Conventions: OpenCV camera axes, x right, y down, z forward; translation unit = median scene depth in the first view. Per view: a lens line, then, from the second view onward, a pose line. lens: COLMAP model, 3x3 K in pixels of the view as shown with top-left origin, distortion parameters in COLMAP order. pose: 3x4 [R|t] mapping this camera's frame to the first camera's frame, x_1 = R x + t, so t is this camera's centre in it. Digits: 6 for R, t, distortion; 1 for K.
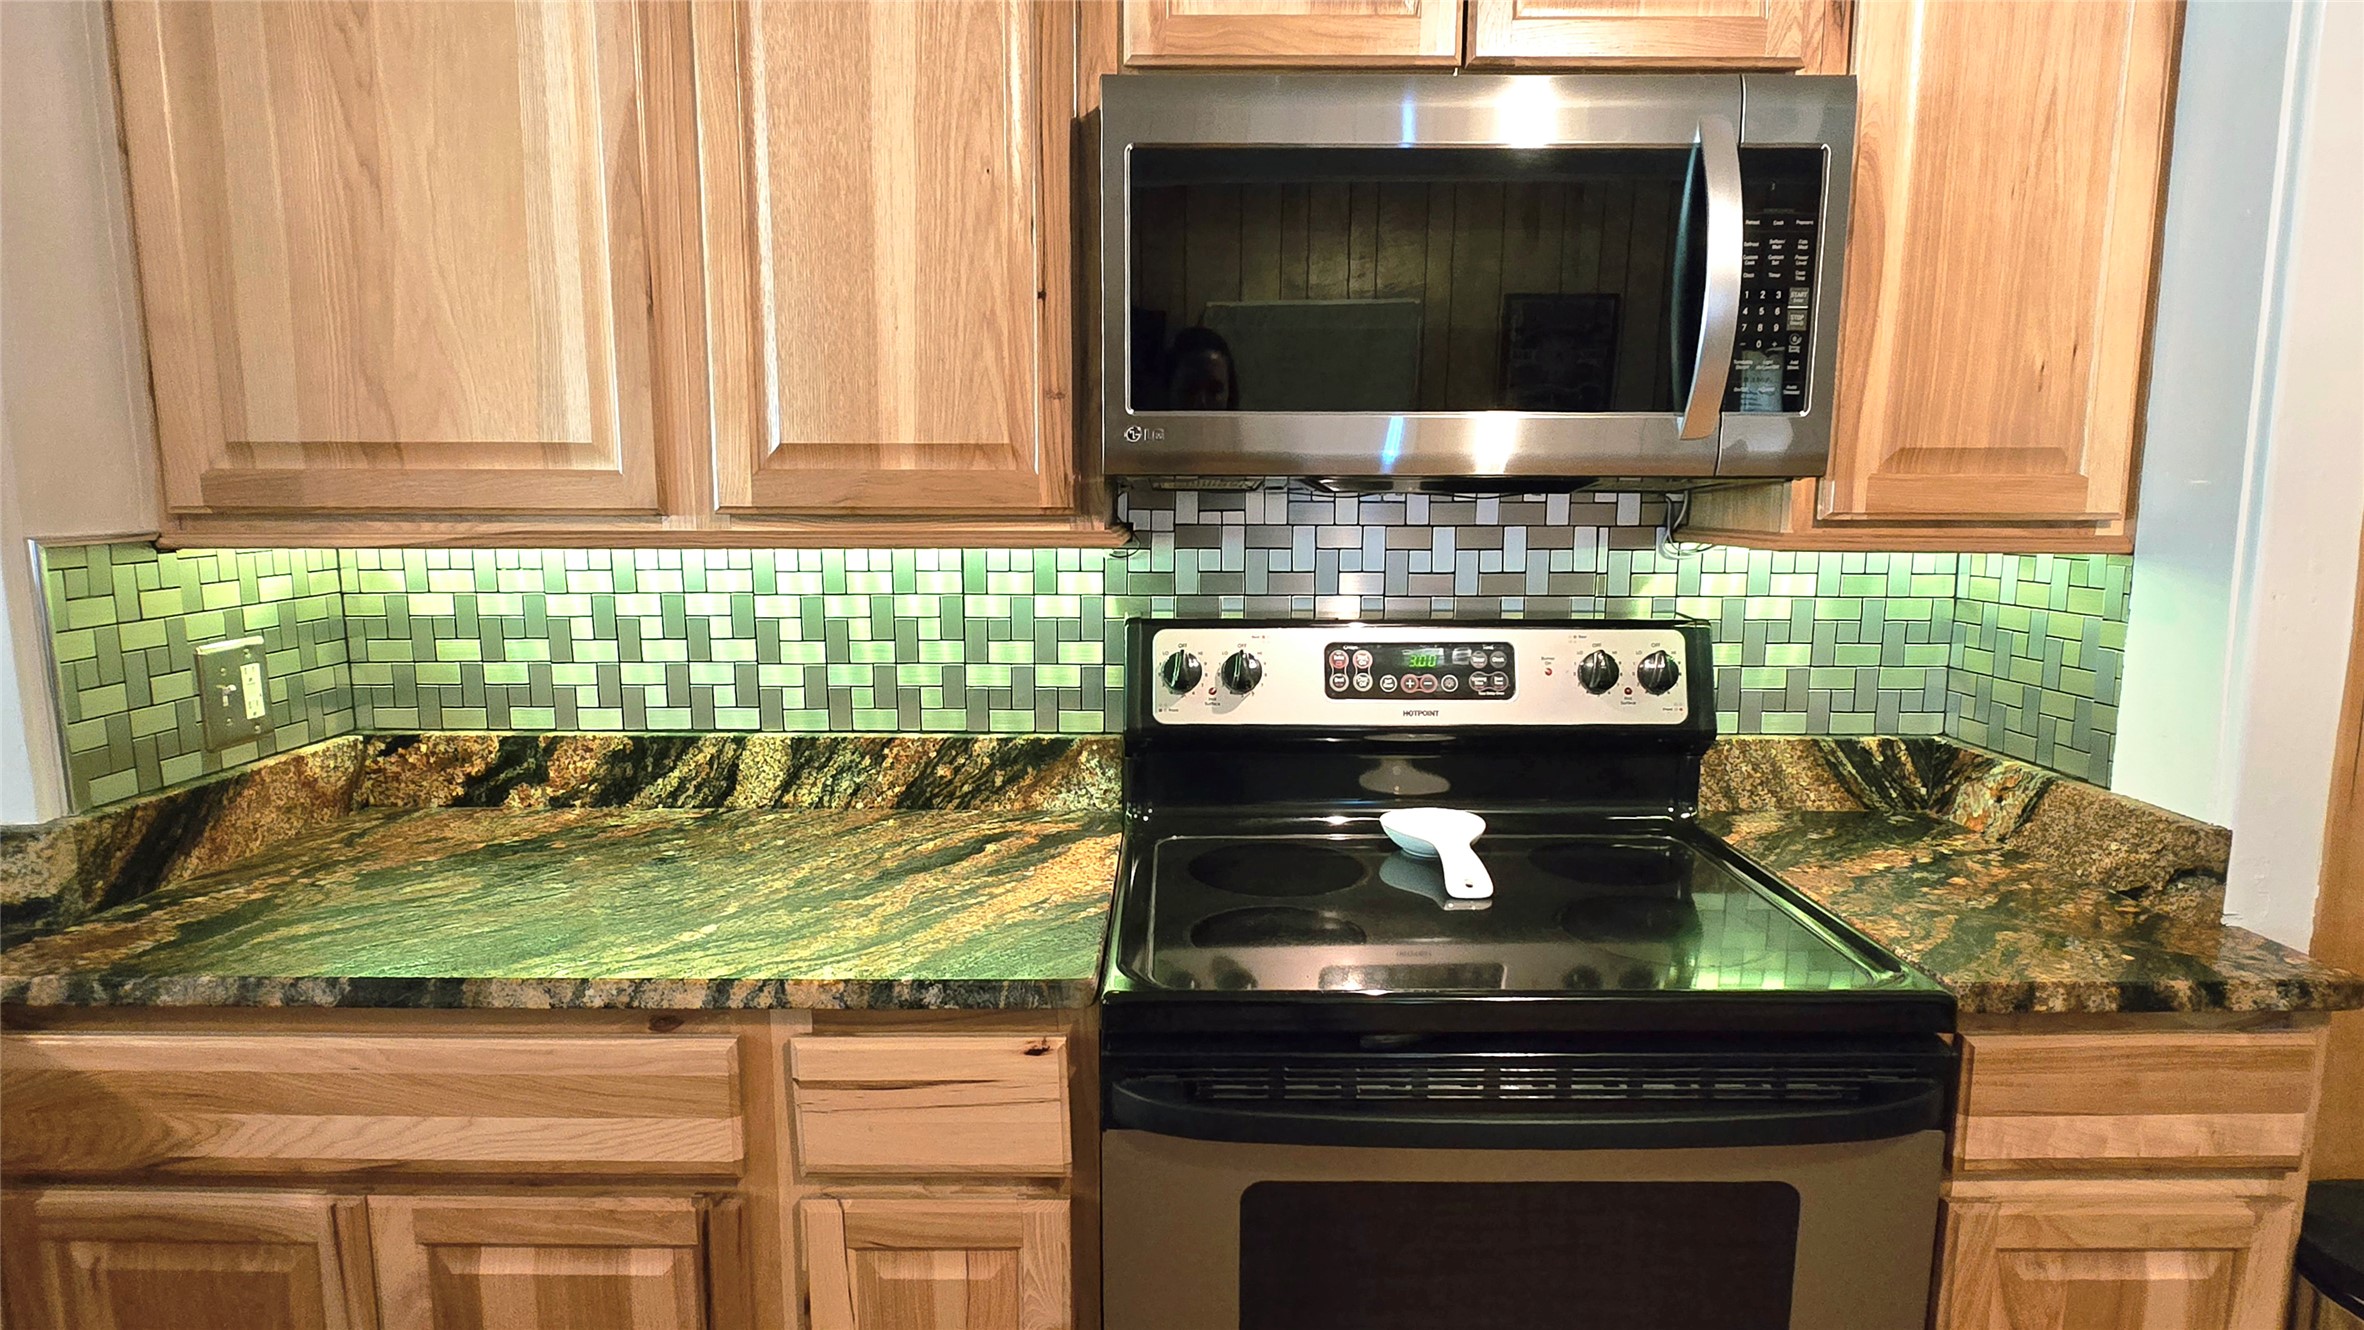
lens RADIAL K [[1281.9, 0, 1176.9], [0, 1281.9, 675.5], [0, 0, 1]] dist [-0.002270, -0.000810]
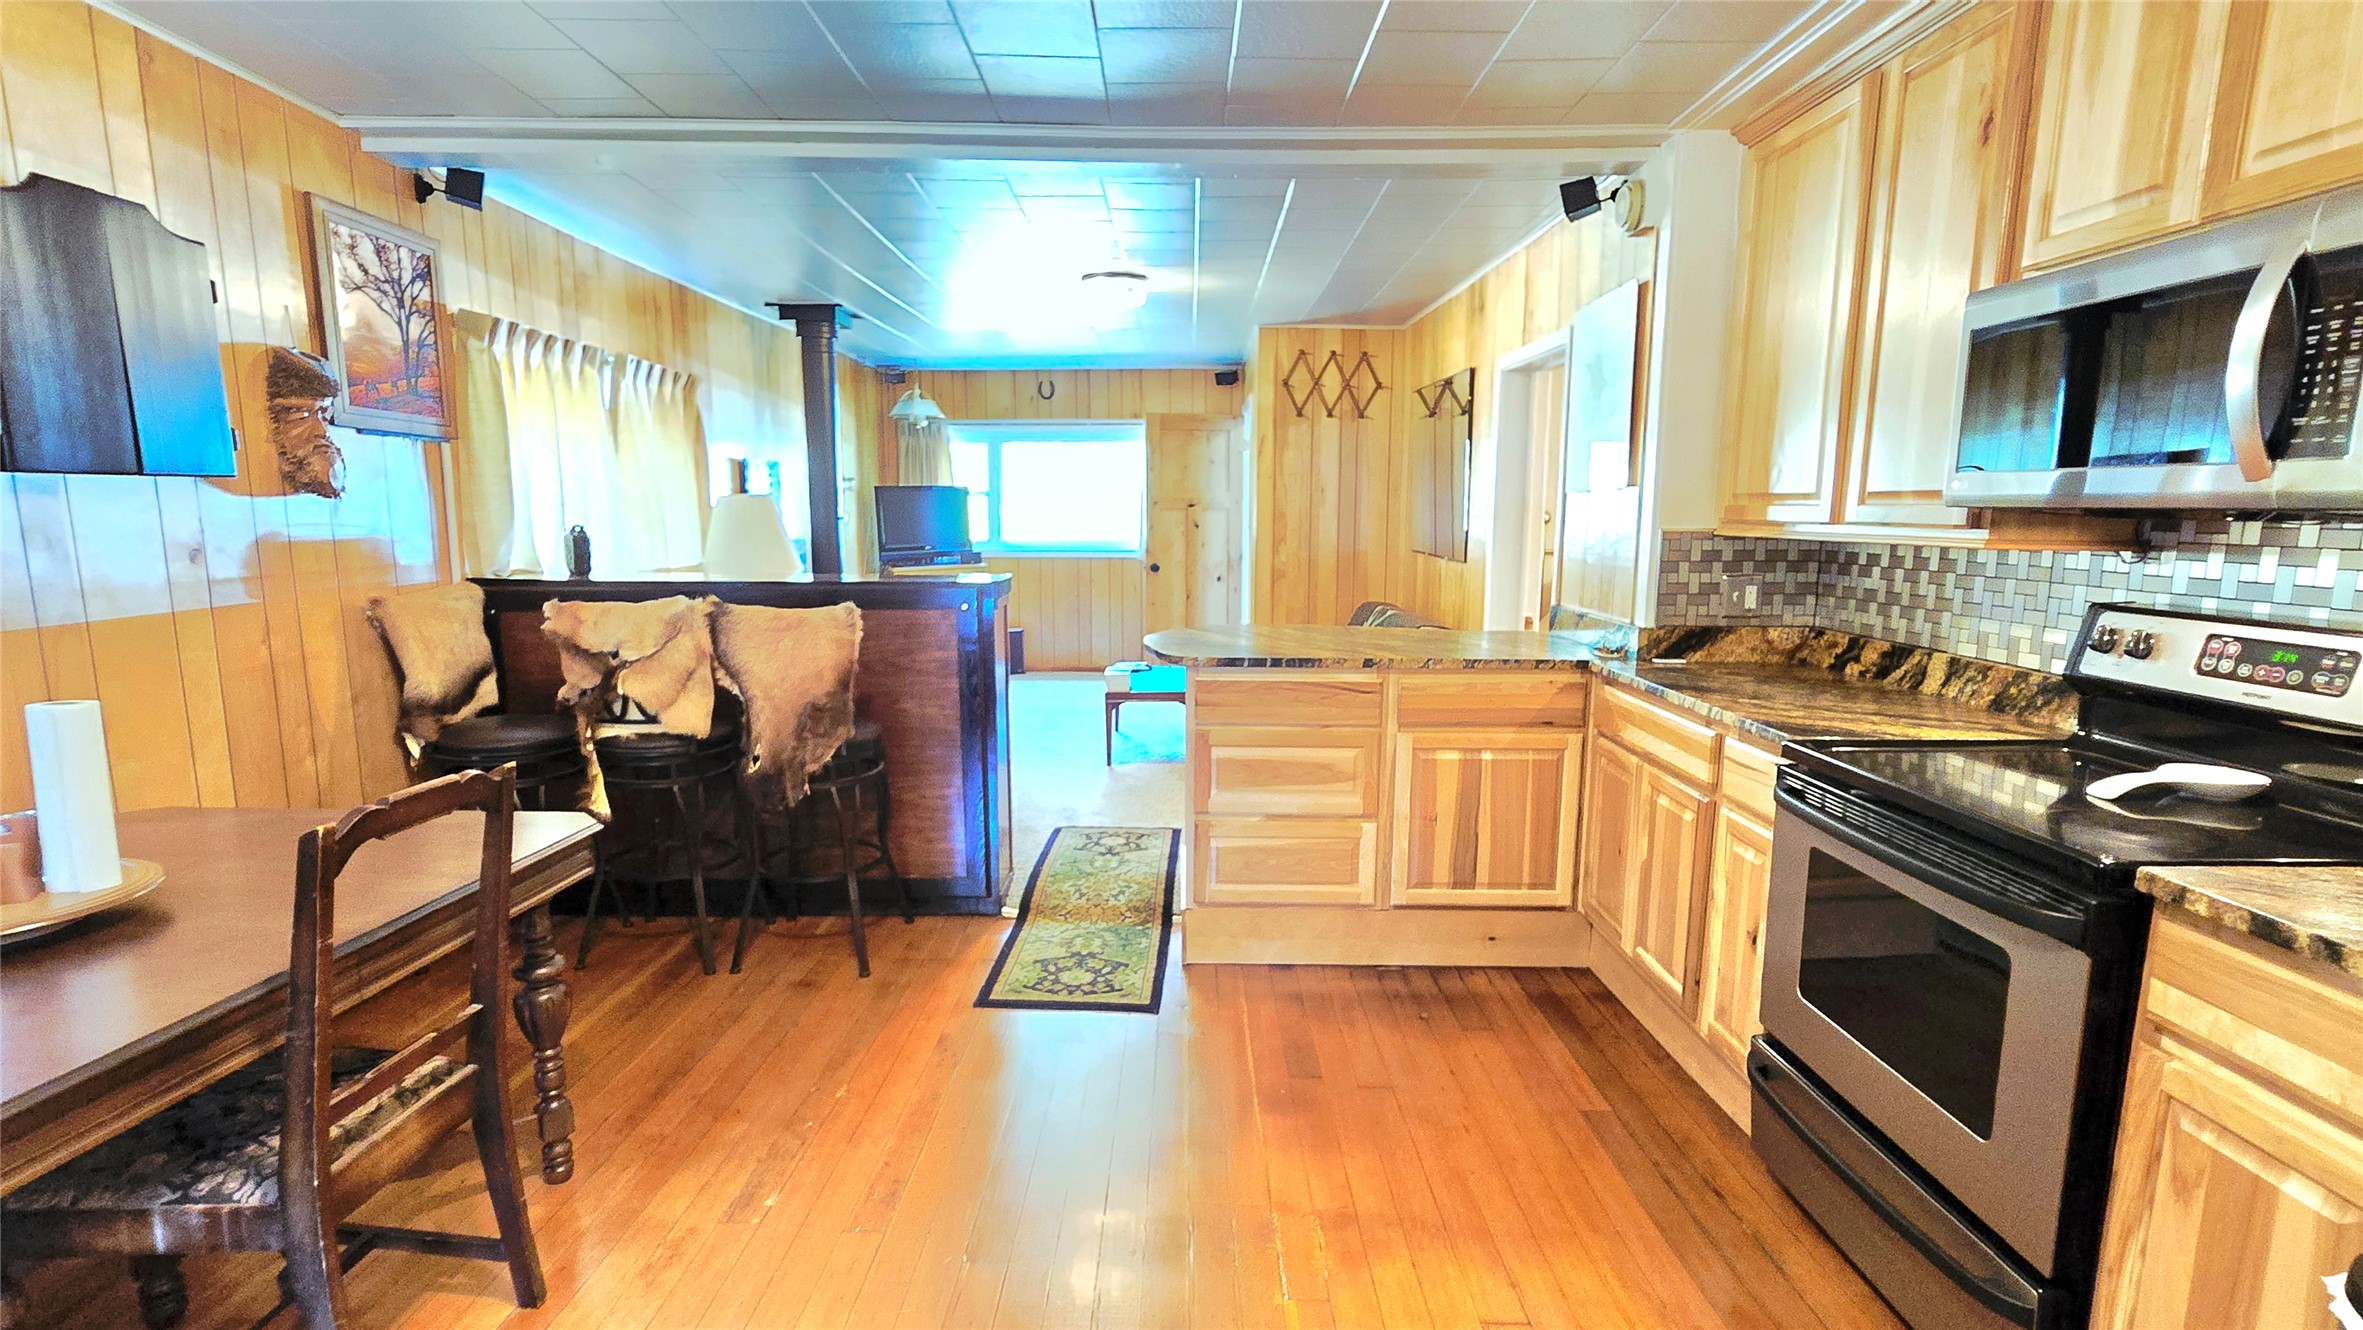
lens RADIAL K [[1078.0, 0, 1181.5], [0, 1078.0, 665.0], [0, 0, 1]] dist [-0.001810, -0.000201]
pose [[0.004167, 0.145607, -0.989334, 1.423524], [-0.149069, 0.978379, 0.143367, 0.006614], [0.988818, 0.146881, 0.025783, -0.086749]]
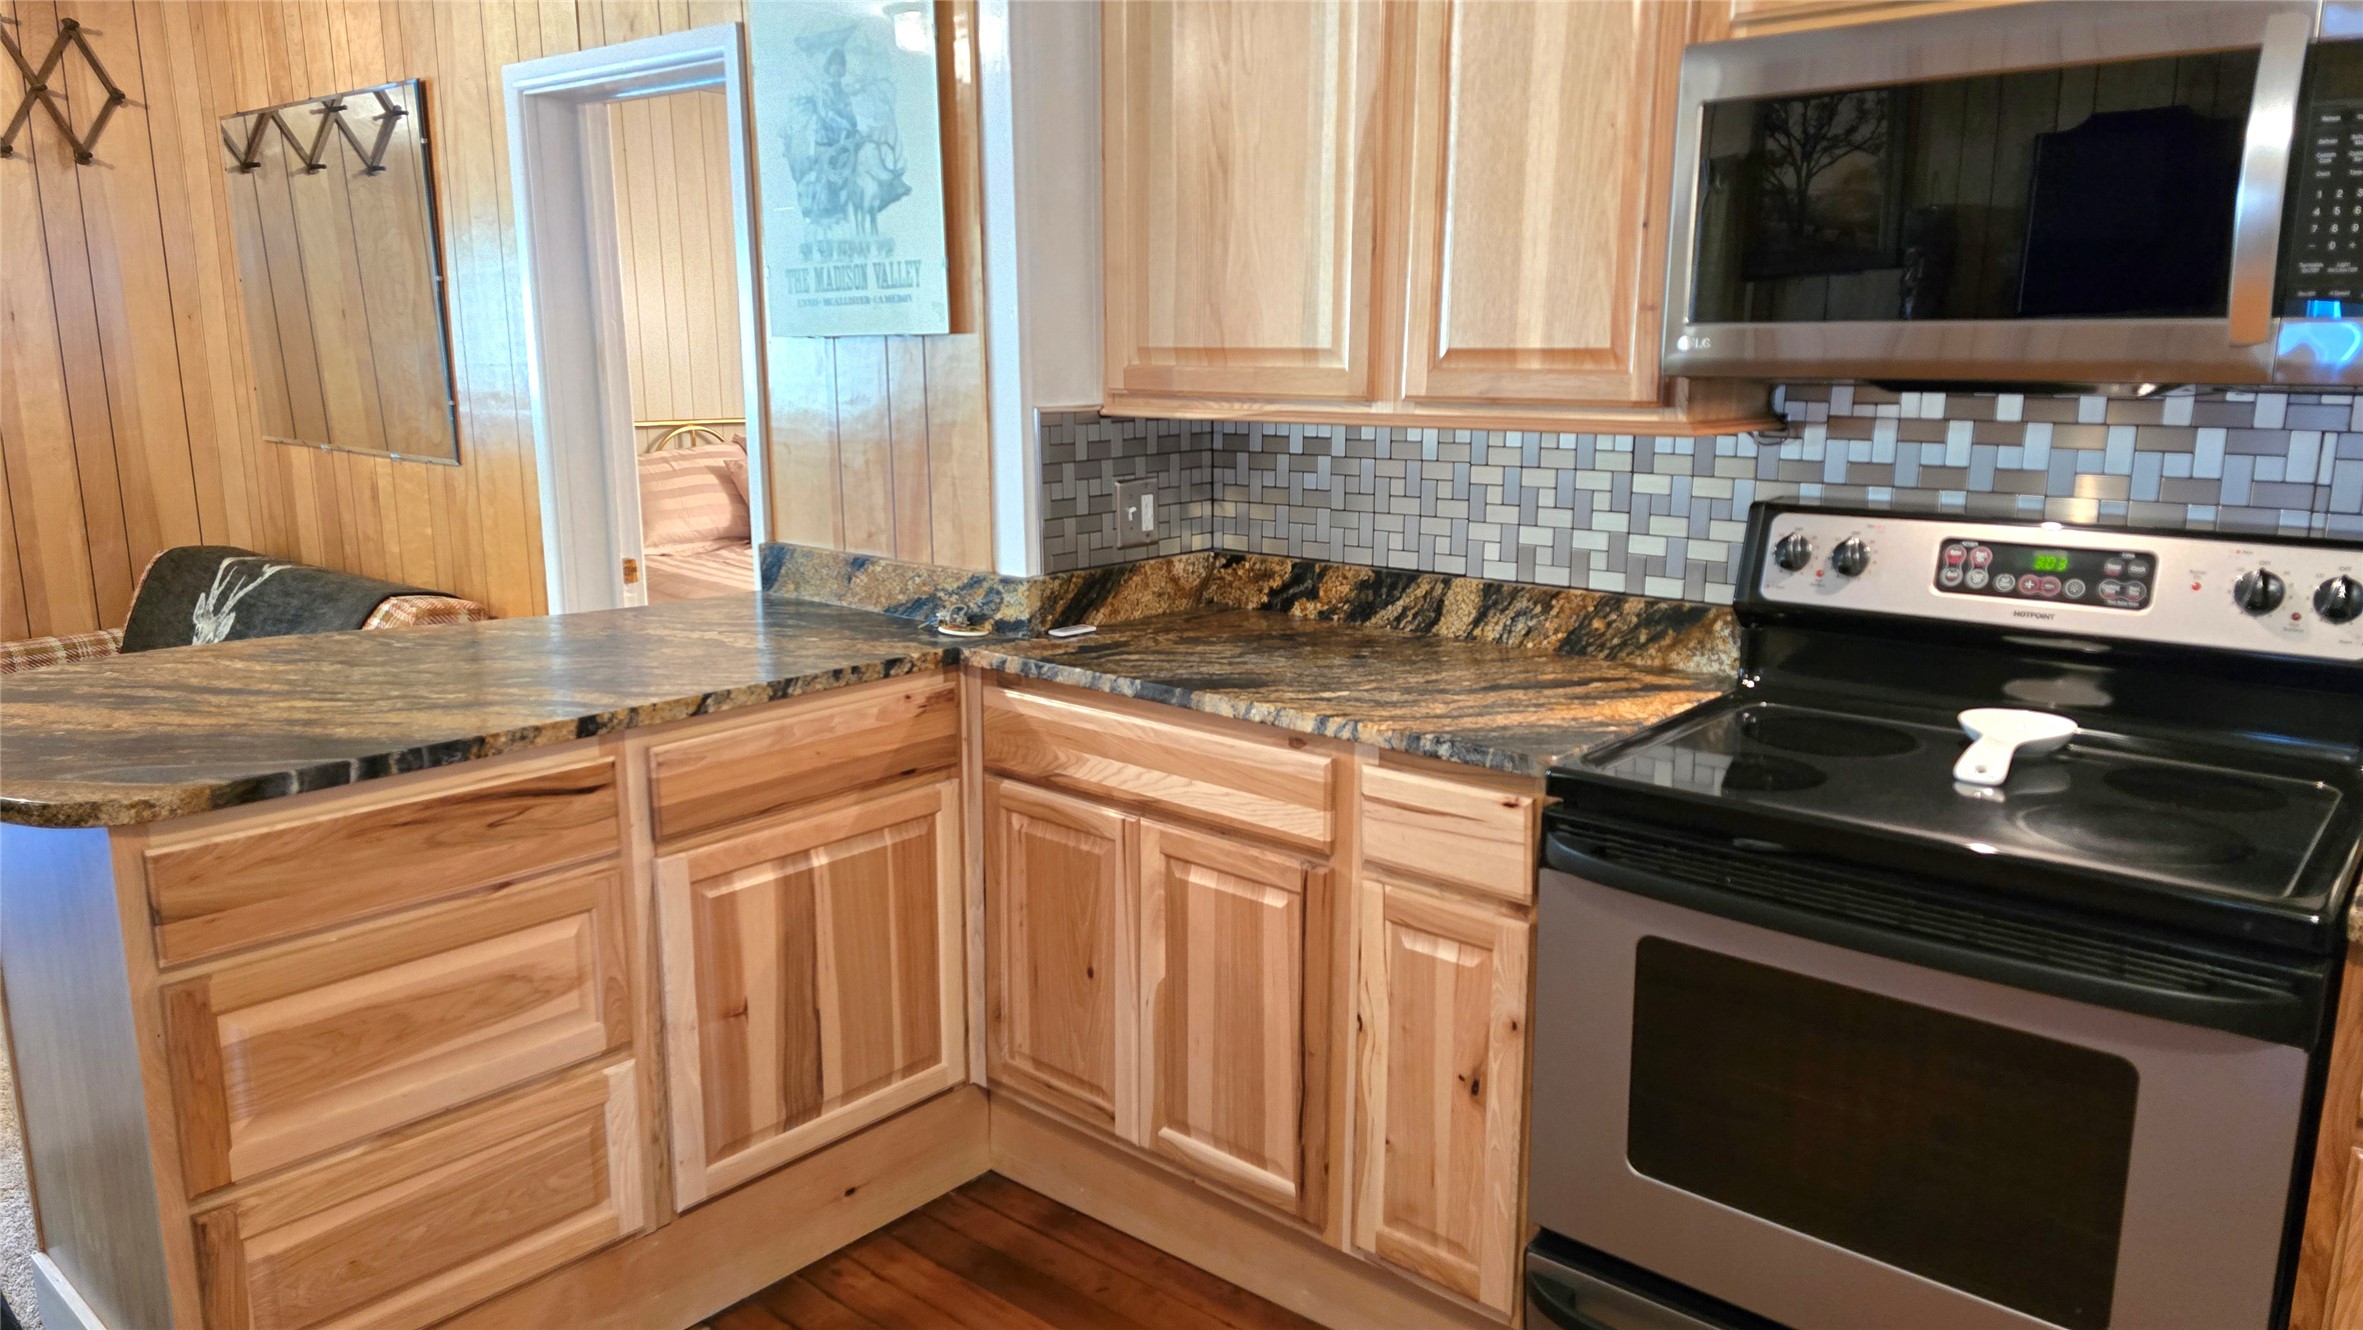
lens RADIAL K [[1572.9, 0, 1169.4], [0, 1572.9, 659.4], [0, 0, 1]] dist [0.095514, -0.101663]
pose [[0.755692, 0.128938, -0.642110, 0.562803], [-0.094736, 0.991638, 0.087630, 0.021092], [0.648040, -0.005390, 0.761588, -0.432513]]
